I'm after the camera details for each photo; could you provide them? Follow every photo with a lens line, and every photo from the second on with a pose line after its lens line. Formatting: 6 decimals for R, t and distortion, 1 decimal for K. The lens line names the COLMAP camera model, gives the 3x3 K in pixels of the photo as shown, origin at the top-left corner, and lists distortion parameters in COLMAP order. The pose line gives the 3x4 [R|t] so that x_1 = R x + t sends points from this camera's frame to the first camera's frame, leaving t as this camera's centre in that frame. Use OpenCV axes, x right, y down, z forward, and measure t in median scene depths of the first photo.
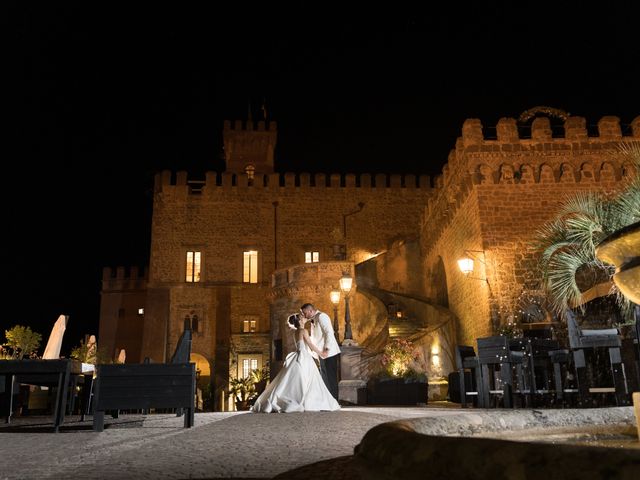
lens RADIAL K [[2711.5, 0, 320.0], [0, 2711.5, 240.0], [0, 0, 1]] dist [0.246325, 1.811954]
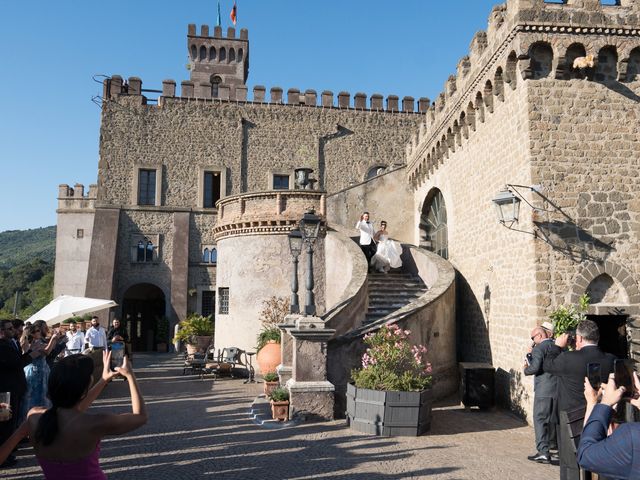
lens RADIAL K [[2711.5, 0, 320.0], [0, 2711.5, 240.0], [0, 0, 1]] dist [0.246325, 1.811954]
pose [[0.999246, 0.037506, 0.009992, 0.006219], [-0.037768, 0.998908, 0.027497, 0.000804], [-0.008950, -0.027854, 0.999572, 0.373378]]
